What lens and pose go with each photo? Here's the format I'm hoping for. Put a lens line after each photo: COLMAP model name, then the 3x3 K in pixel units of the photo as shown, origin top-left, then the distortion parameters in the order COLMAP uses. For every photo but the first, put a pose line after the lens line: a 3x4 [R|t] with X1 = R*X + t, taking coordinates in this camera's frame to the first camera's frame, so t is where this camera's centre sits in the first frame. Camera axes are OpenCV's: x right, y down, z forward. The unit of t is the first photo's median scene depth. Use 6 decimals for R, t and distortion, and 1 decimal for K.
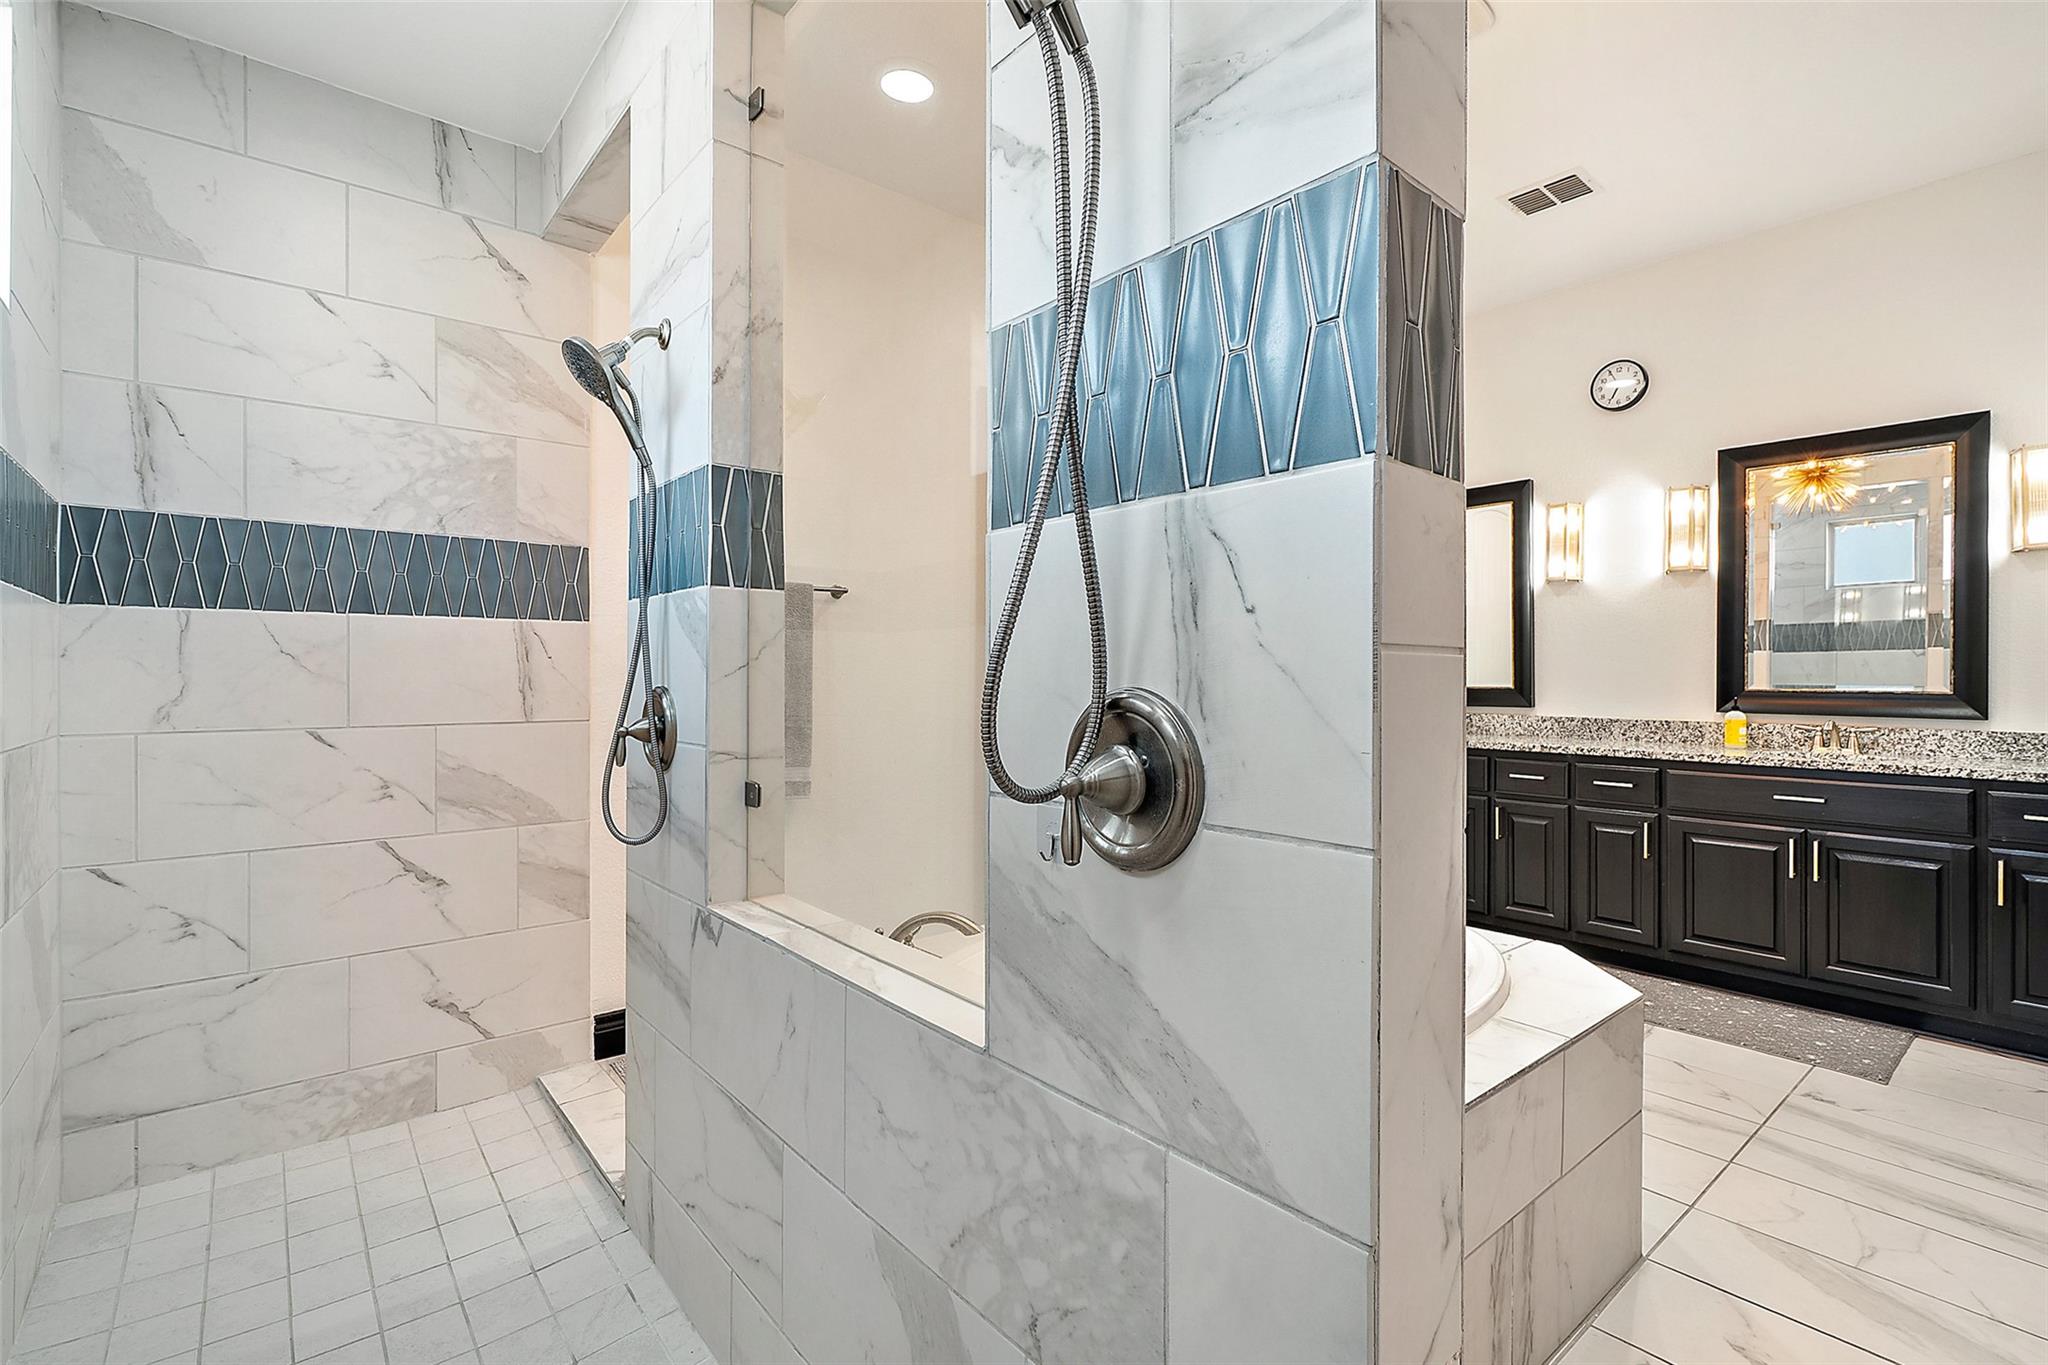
lens RADIAL K [[936.5, 0, 1024.7], [0, 936.5, 678.6], [0, 0, 1]] dist [-0.001103, 0.000368]
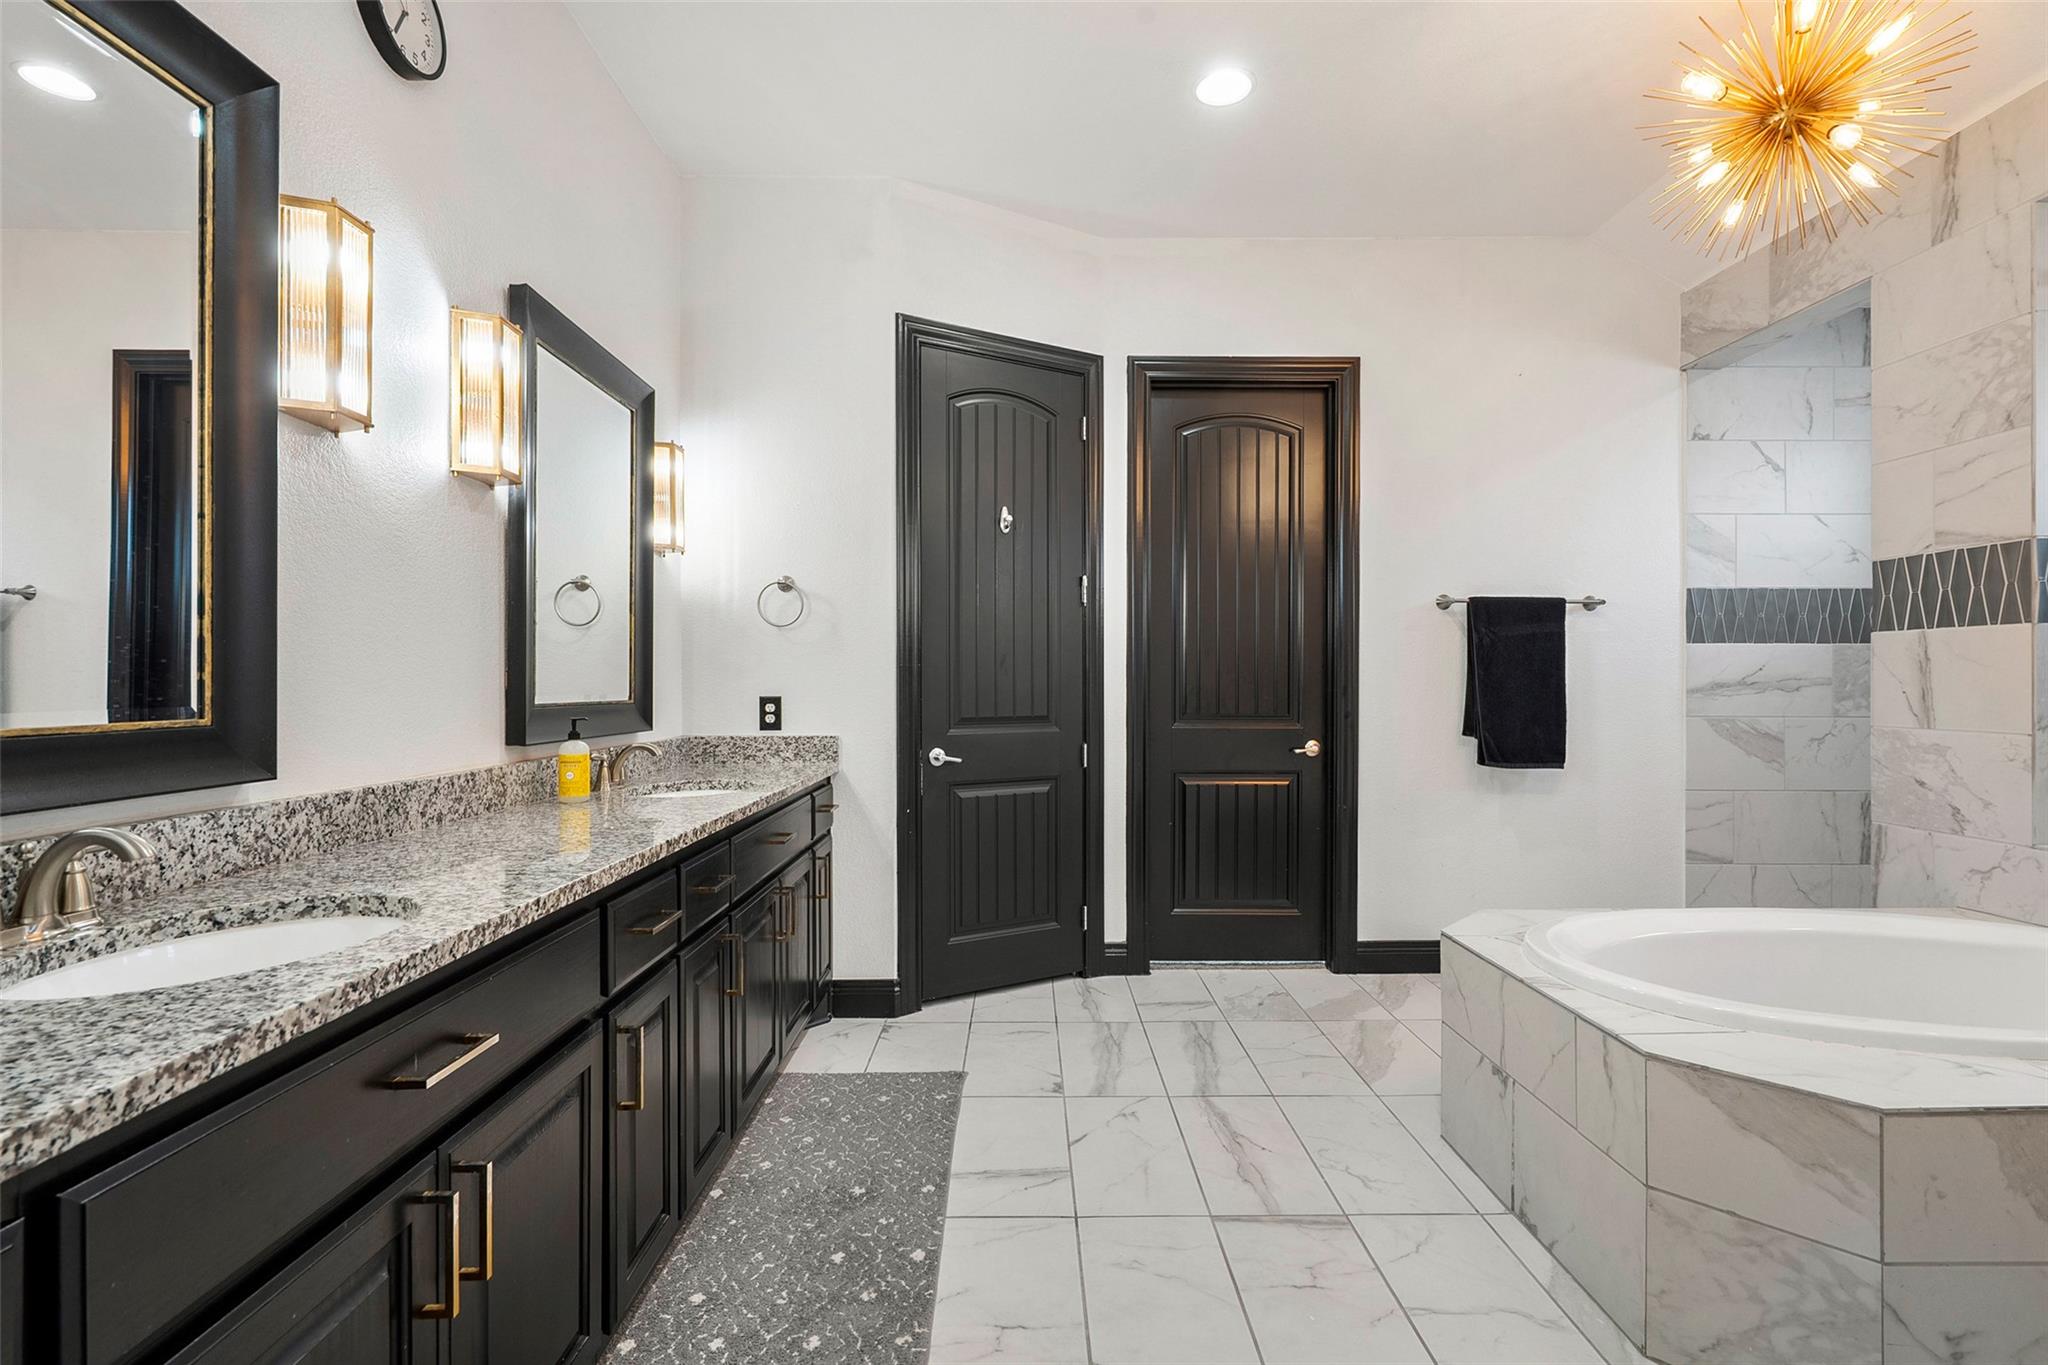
lens RADIAL K [[936.5, 0, 1024.7], [0, 936.5, 678.6], [0, 0, 1]] dist [-0.001103, 0.000368]
pose [[-0.773633, 0.000144, 0.633635, 0.204182], [-0.000963, 0.999999, -0.001404, -0.006605], [-0.633634, -0.001696, -0.773631, 1.745407]]
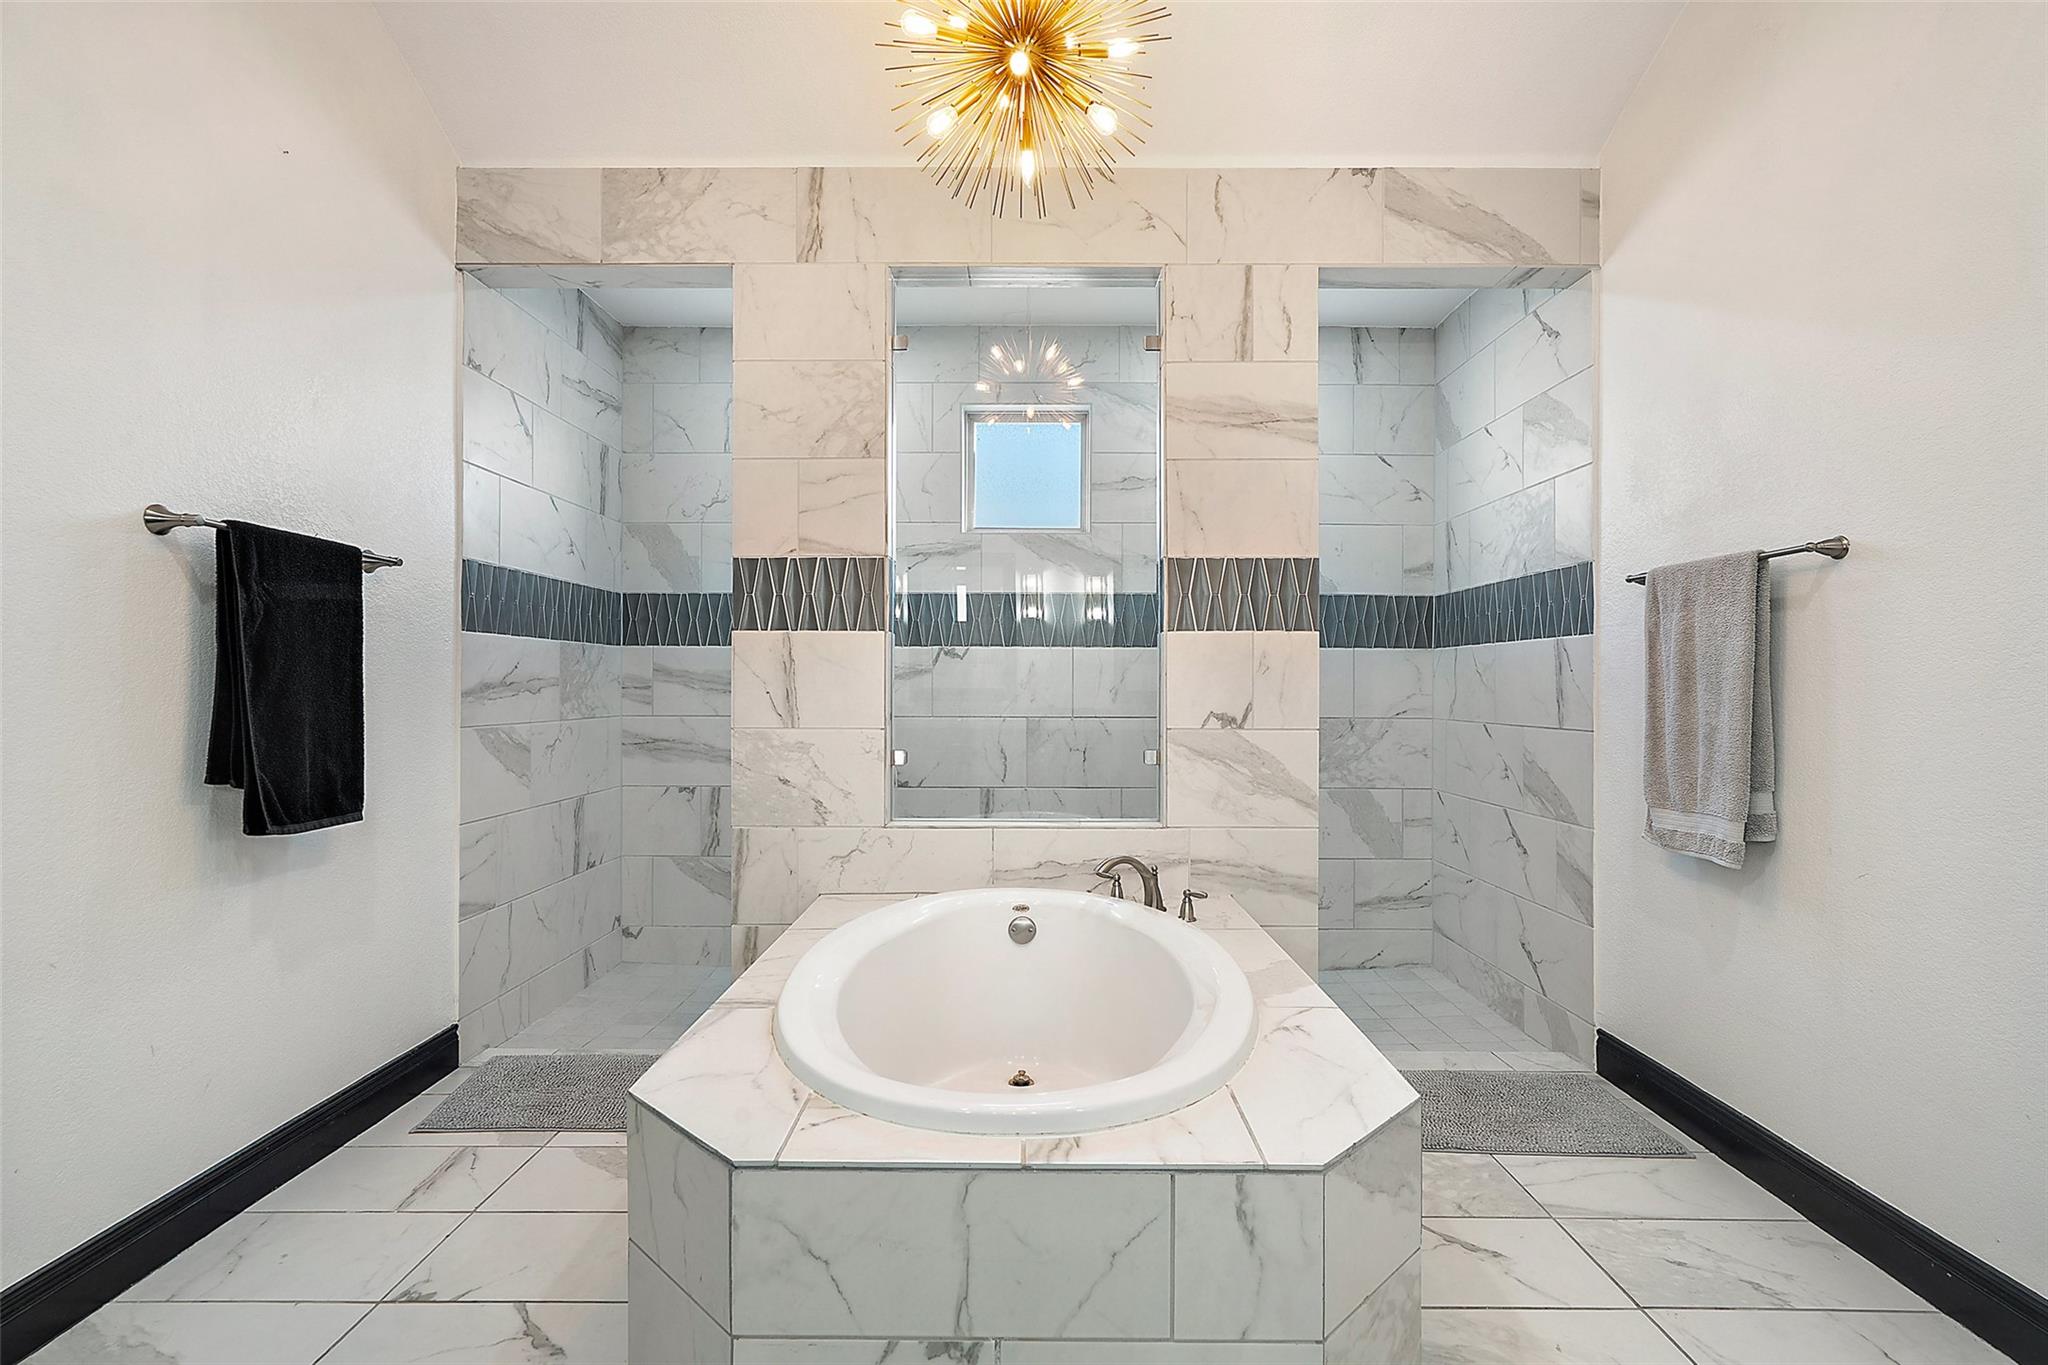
lens RADIAL K [[936.5, 0, 1024.7], [0, 936.5, 678.6], [0, 0, 1]] dist [-0.001103, 0.000368]
pose [[-0.641088, -0.008214, -0.767424, 0.725384], [-0.003933, 0.999965, -0.007418, -0.002702], [0.767458, -0.001737, -0.641097, 1.208610]]
